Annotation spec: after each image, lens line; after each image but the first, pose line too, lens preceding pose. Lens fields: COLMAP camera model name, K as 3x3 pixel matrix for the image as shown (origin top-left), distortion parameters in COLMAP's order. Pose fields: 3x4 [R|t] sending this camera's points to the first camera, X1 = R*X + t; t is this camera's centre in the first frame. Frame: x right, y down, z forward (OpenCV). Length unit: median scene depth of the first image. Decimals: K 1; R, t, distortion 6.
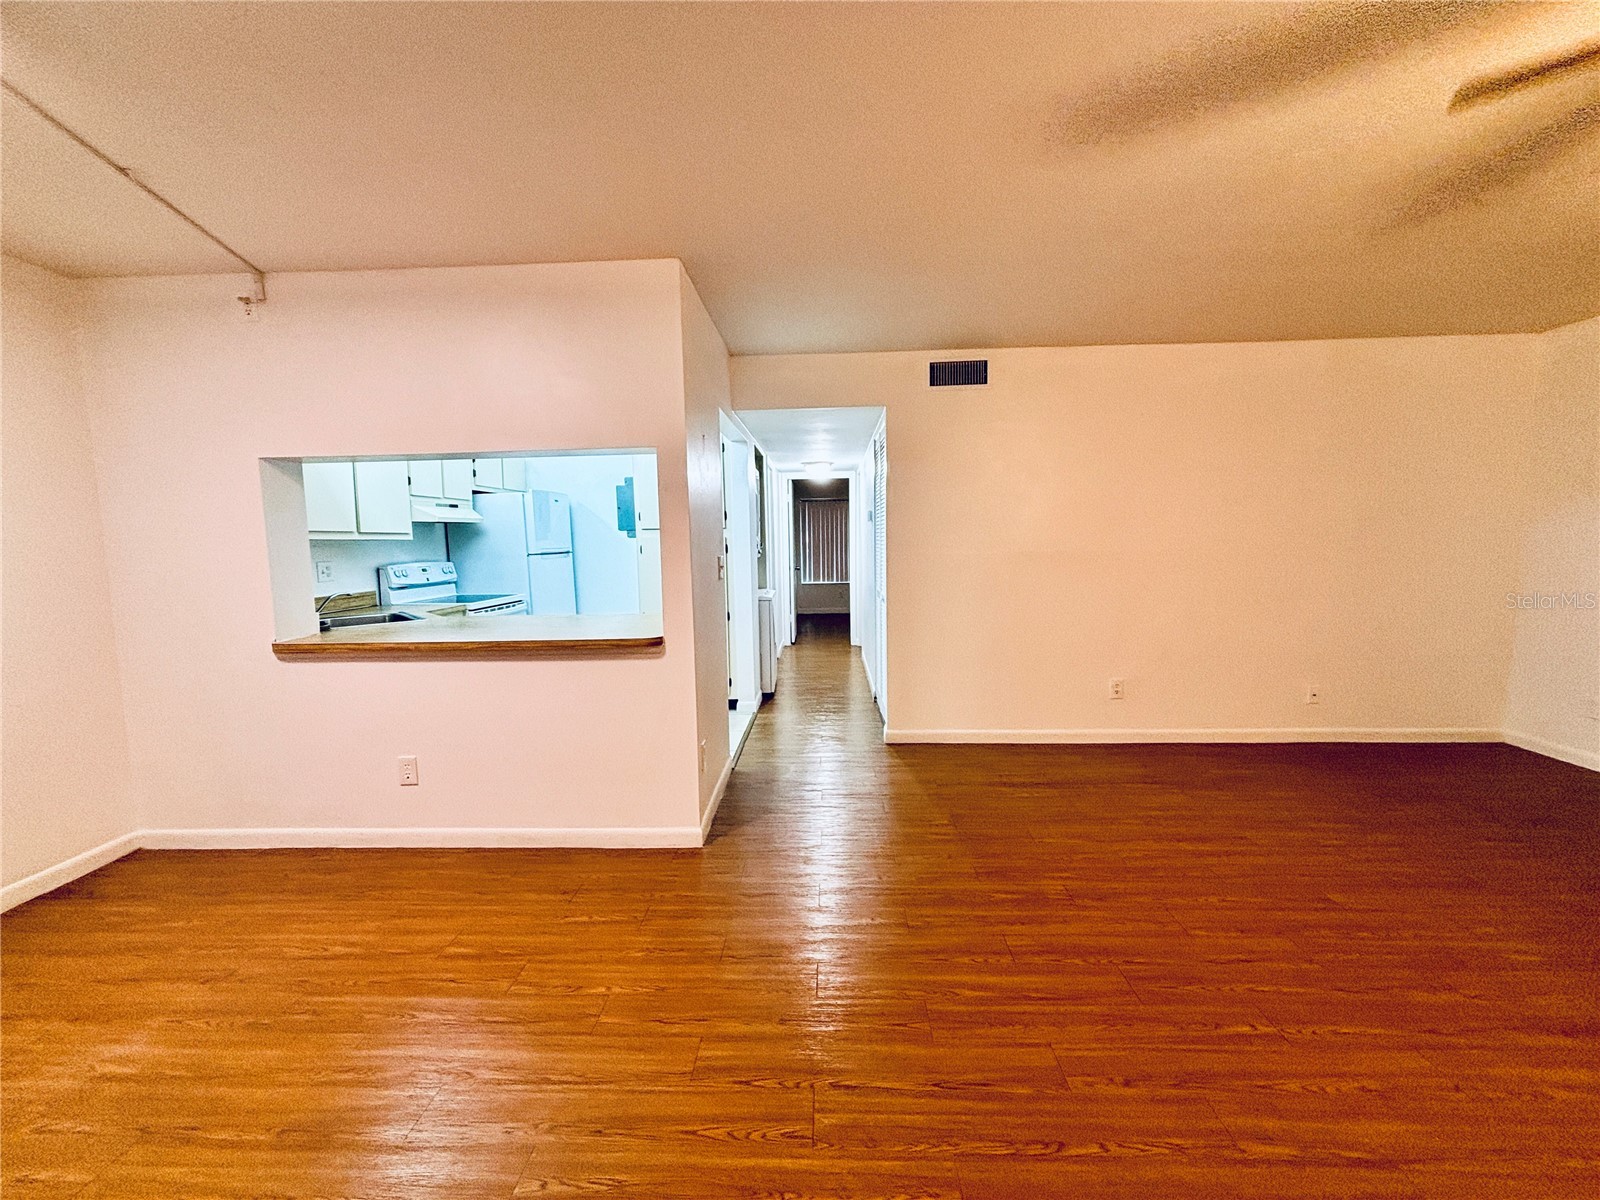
lens RADIAL K [[638.2, 0, 799.4], [0, 638.2, 603.5], [0, 0, 1]] dist [0.001903, 0.000475]
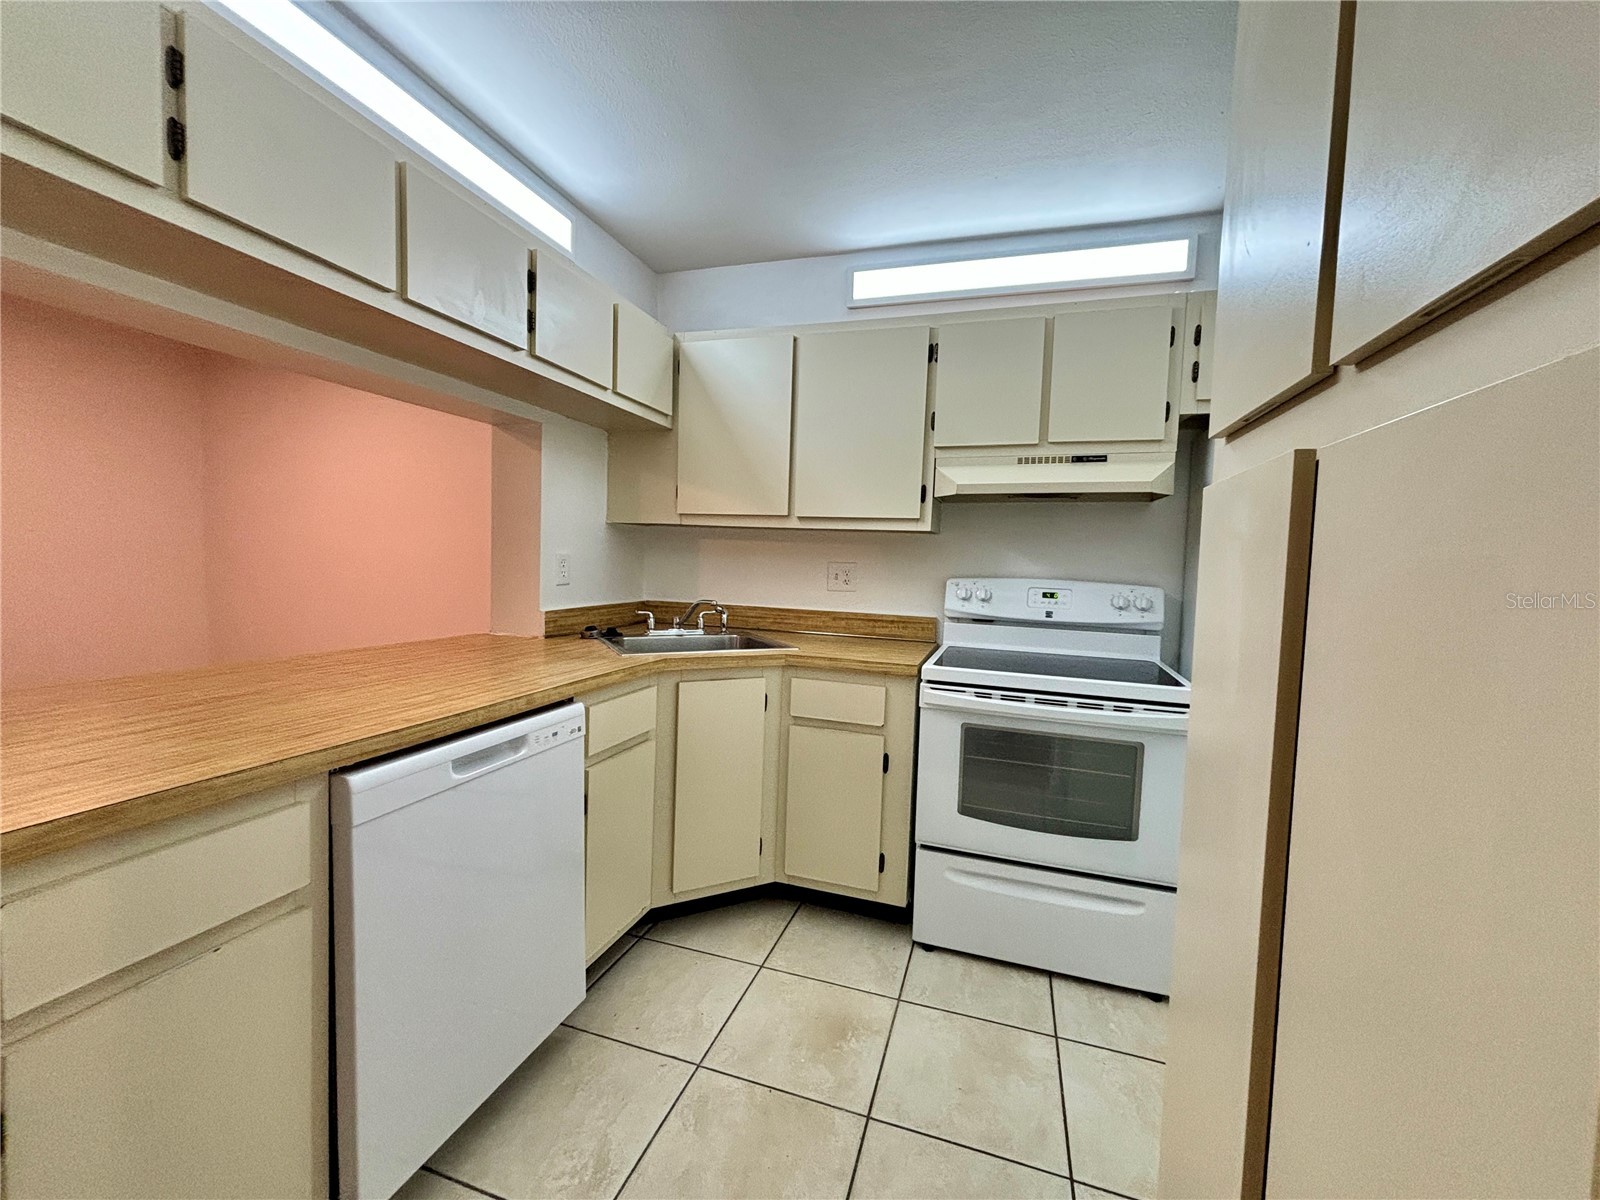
lens RADIAL K [[646.5, 0, 800.0], [0, 646.5, 600.0], [0, 0, 1]] dist [-0.000819, -0.000019]
pose [[-0.268243, 0.068199, -0.960934, -0.045667], [-0.126481, 0.986363, 0.105311, -0.085046], [0.955012, 0.149789, -0.255959, 1.037414]]
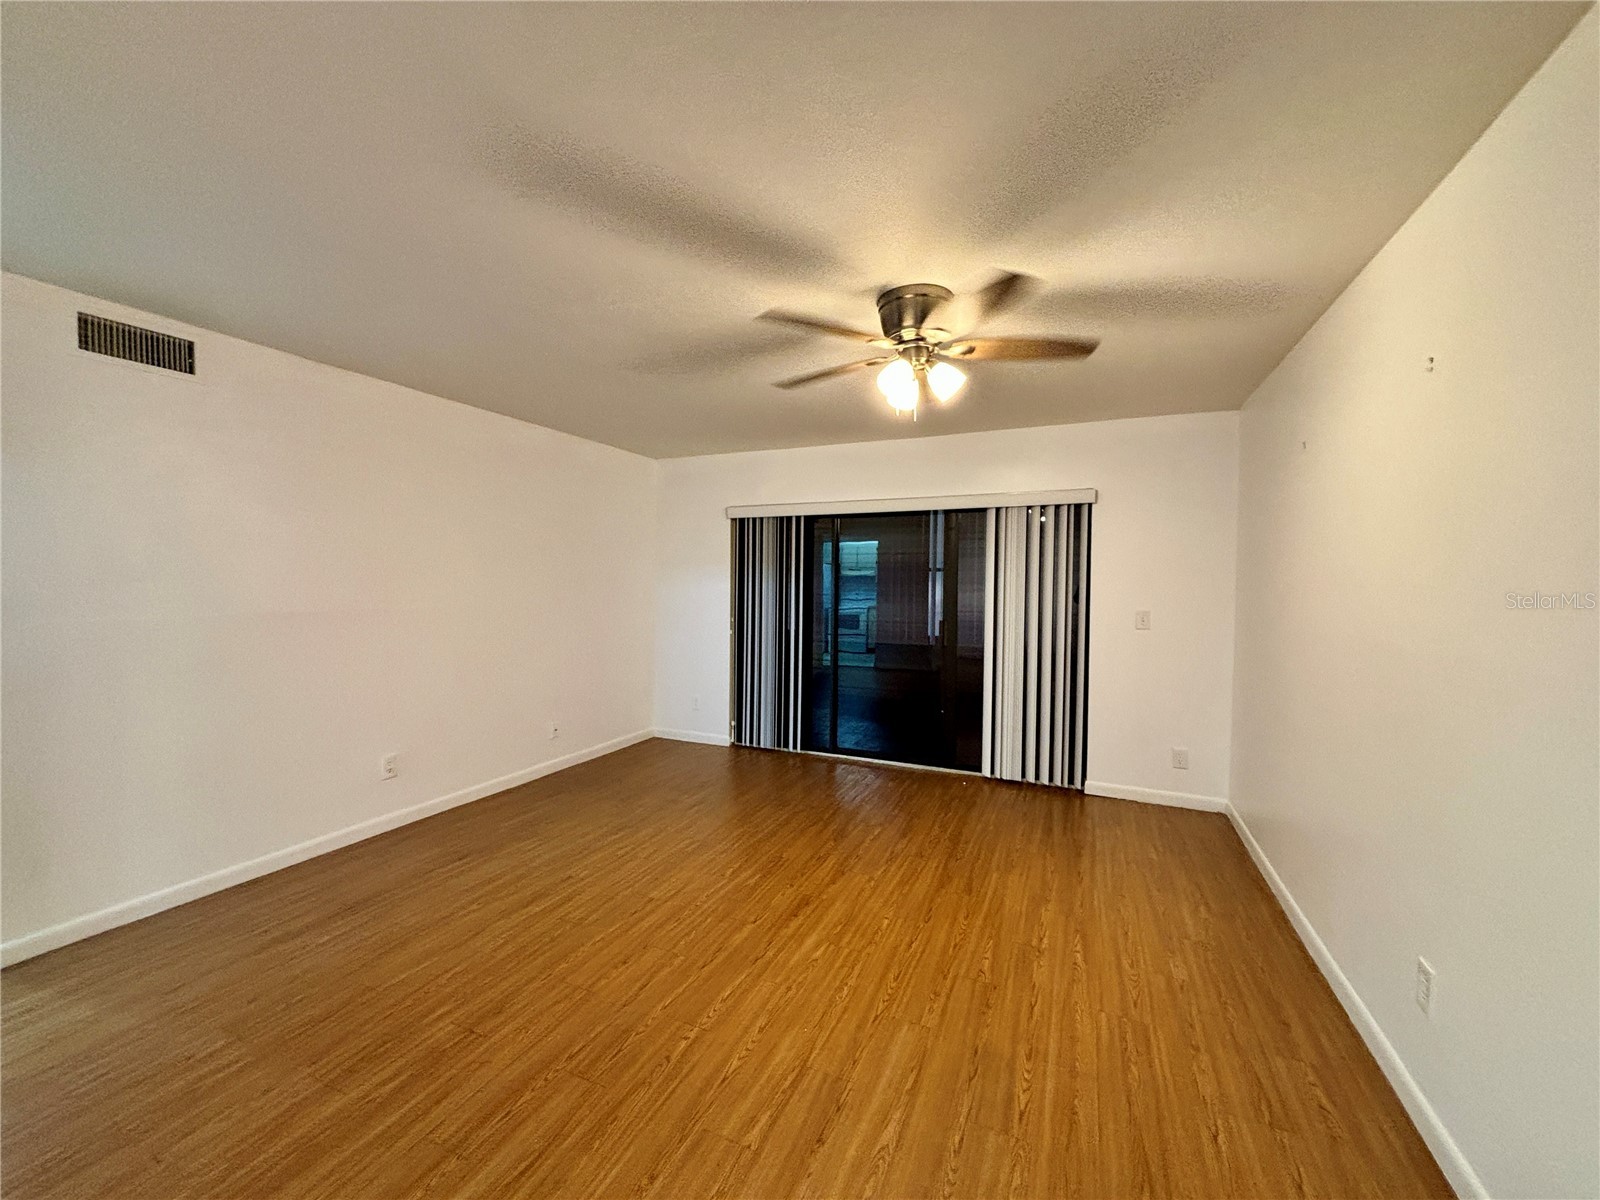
lens RADIAL K [[646.5, 0, 800.0], [0, 646.5, 600.0], [0, 0, 1]] dist [-0.000819, -0.000019]
pose [[0.366114, -0.009916, 0.930517, -0.178863], [0.078958, 0.996668, -0.020445, -0.046850], [-0.927214, 0.080957, 0.365677, 0.216742]]
